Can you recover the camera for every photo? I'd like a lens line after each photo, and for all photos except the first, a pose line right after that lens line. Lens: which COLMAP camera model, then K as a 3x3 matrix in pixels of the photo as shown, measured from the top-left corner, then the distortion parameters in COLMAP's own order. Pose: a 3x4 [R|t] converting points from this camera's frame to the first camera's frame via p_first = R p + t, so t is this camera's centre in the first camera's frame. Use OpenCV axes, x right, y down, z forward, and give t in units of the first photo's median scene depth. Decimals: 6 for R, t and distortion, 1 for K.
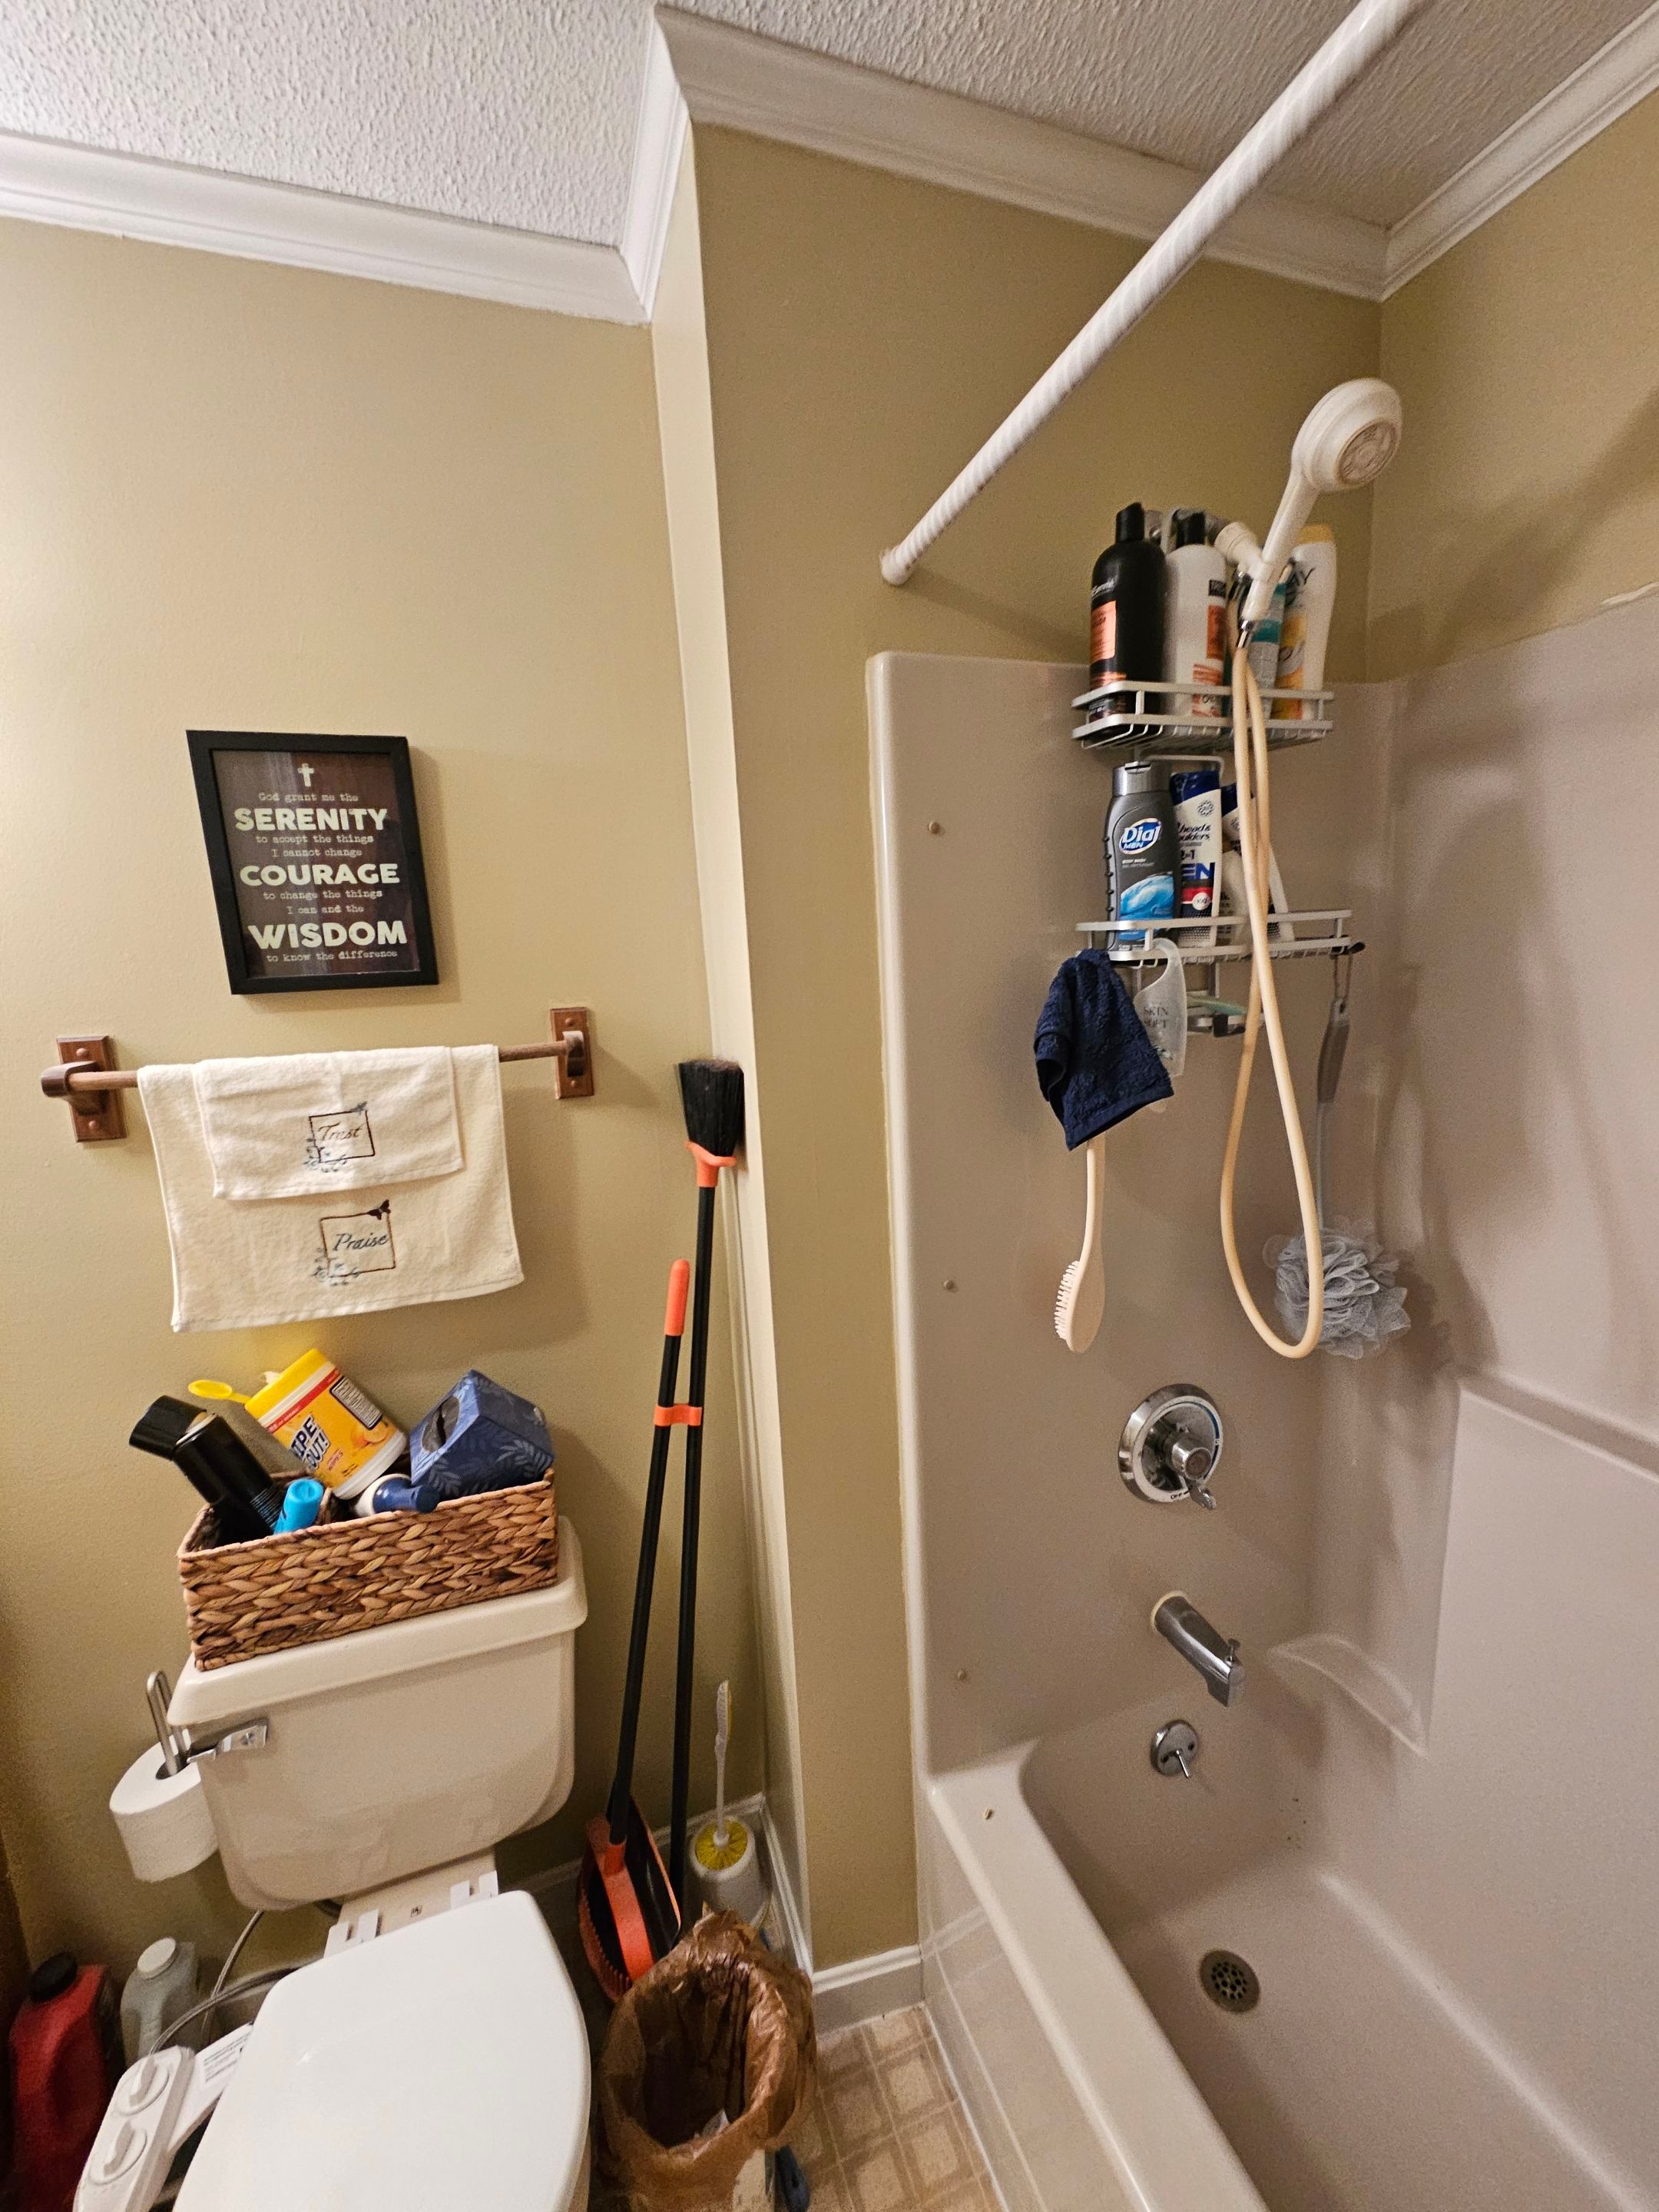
lens RADIAL K [[890.6, 0, 829.5], [0, 890.6, 1106.0], [0, 0, 1]] dist [0.000154, -0.000189]
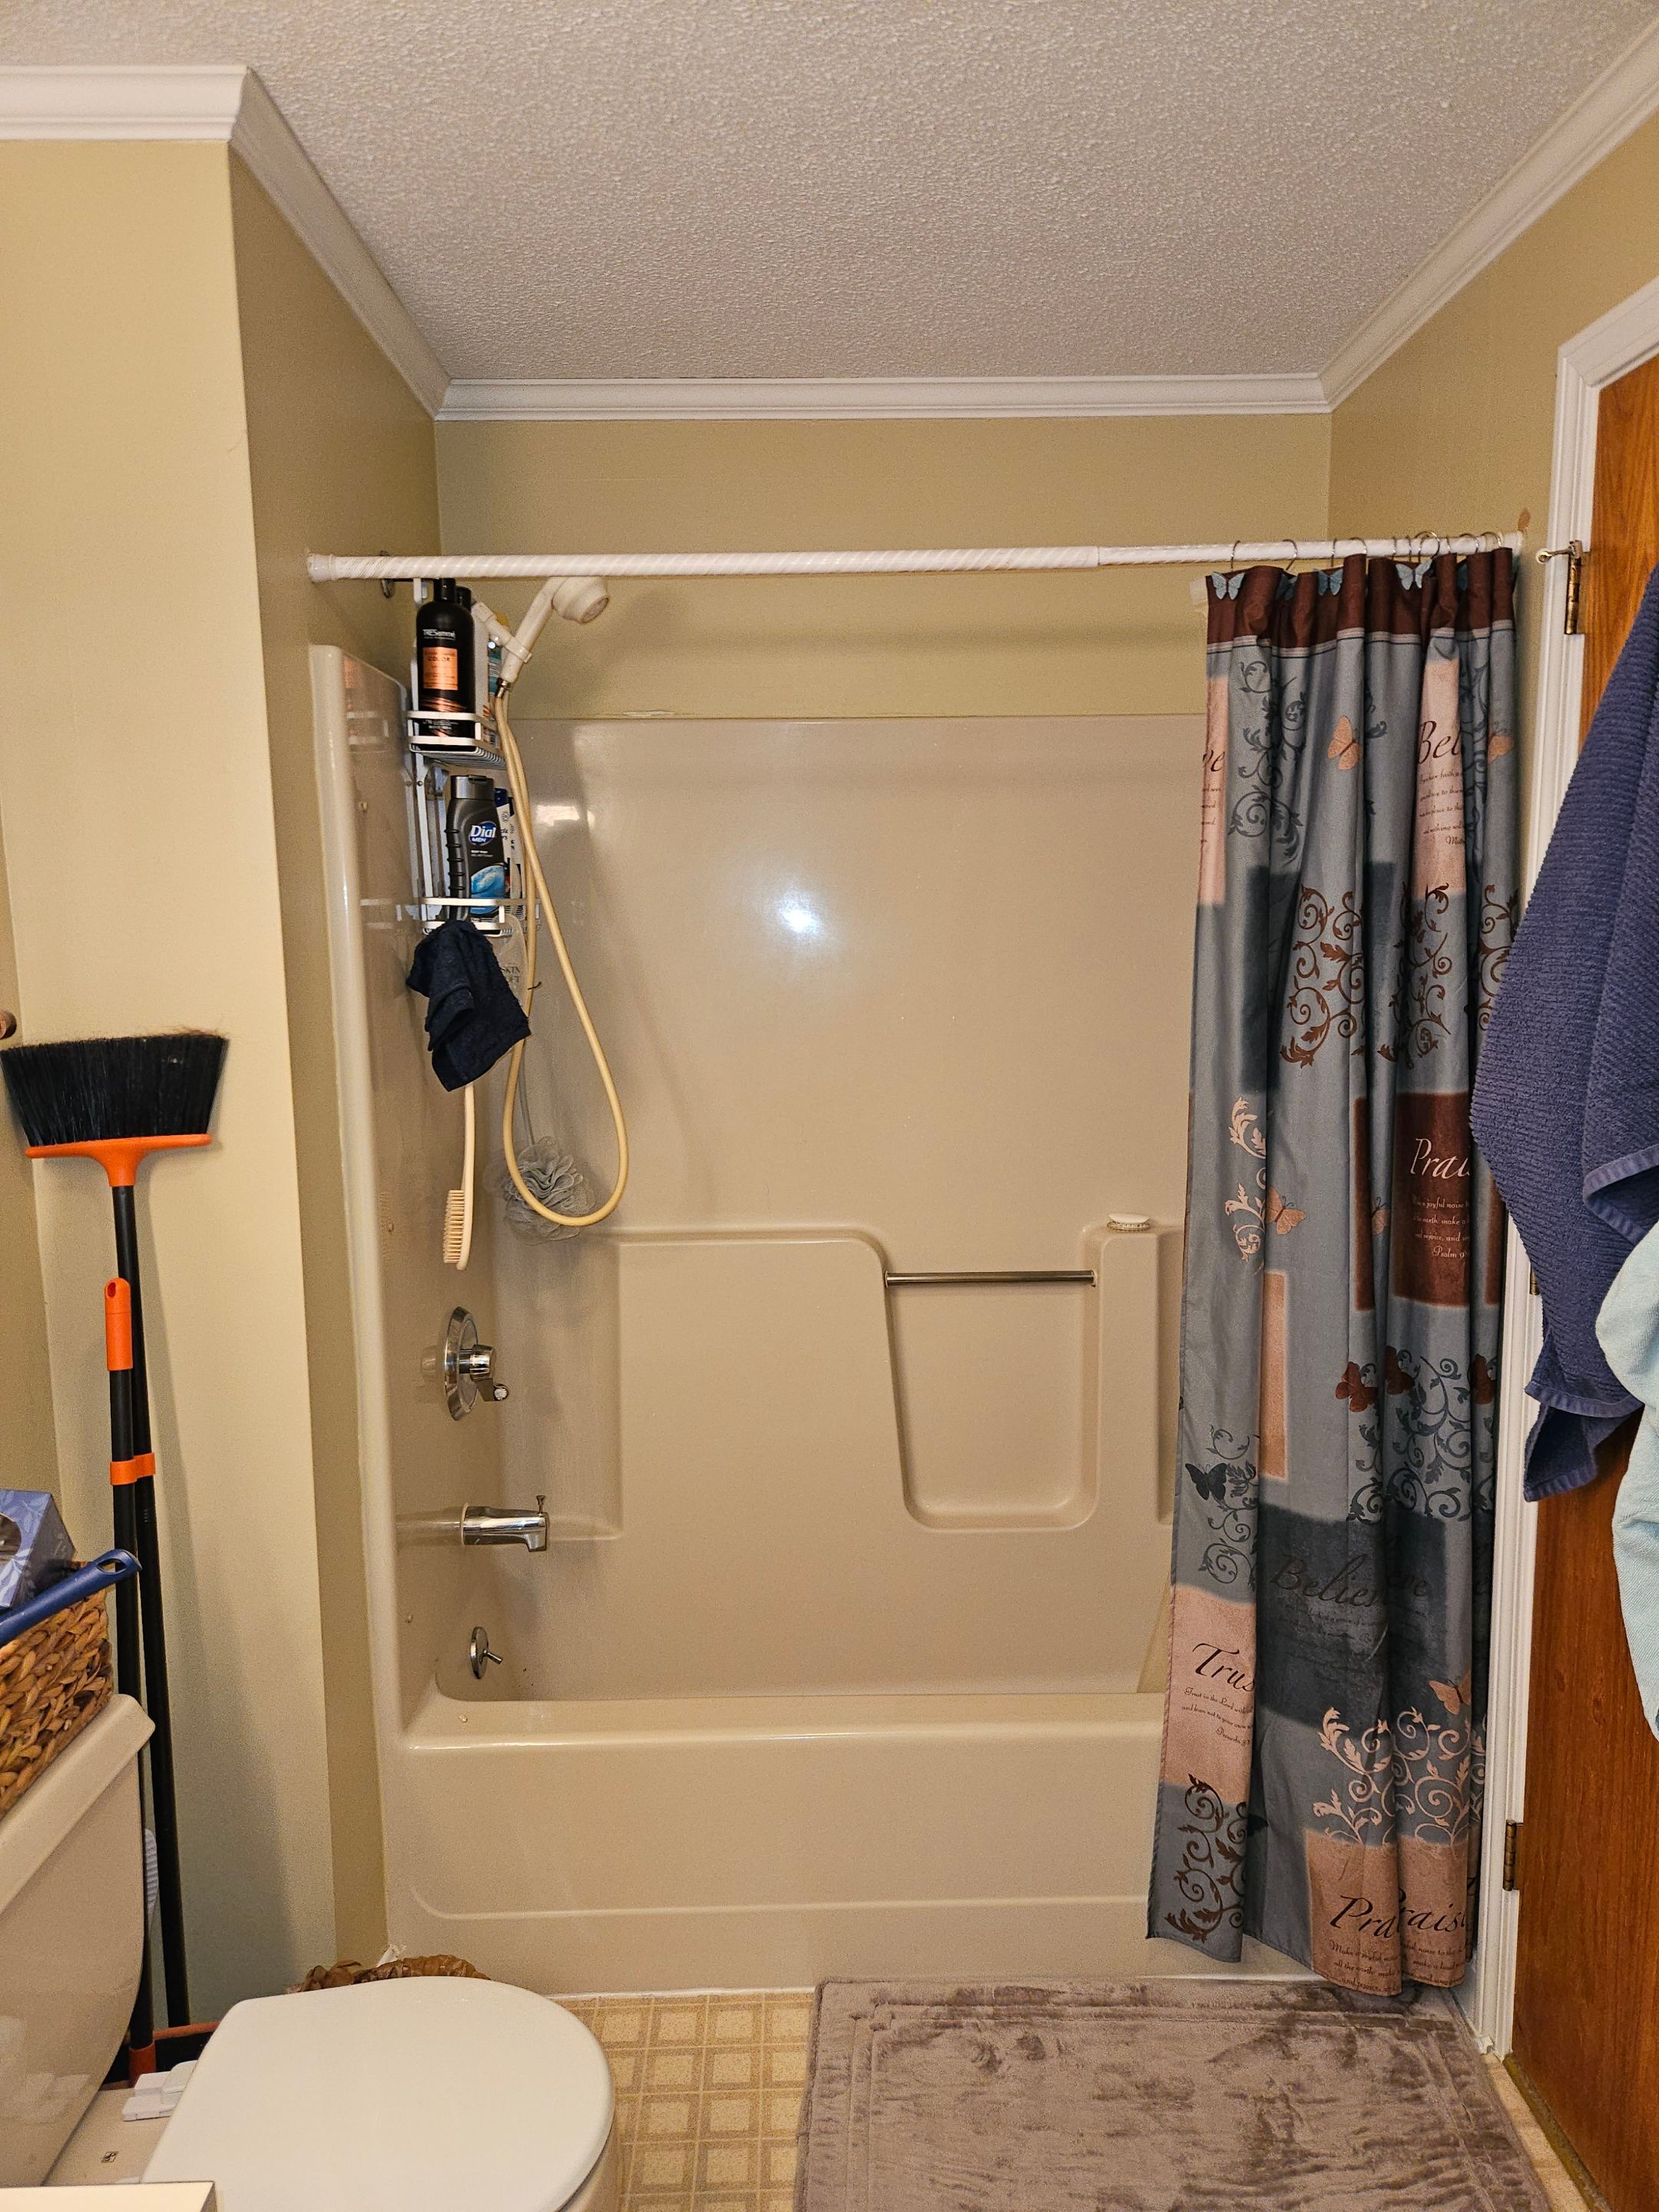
lens RADIAL K [[1646.3, 0, 829.5], [0, 1646.3, 1106.0], [0, 0, 1]] dist [0.001928, 0.000080]
pose [[0.294503, -0.092607, 0.951153, -1.759534], [0.157314, 0.986414, 0.047332, 0.047611], [-0.942613, 0.135690, 0.305071, -0.132109]]
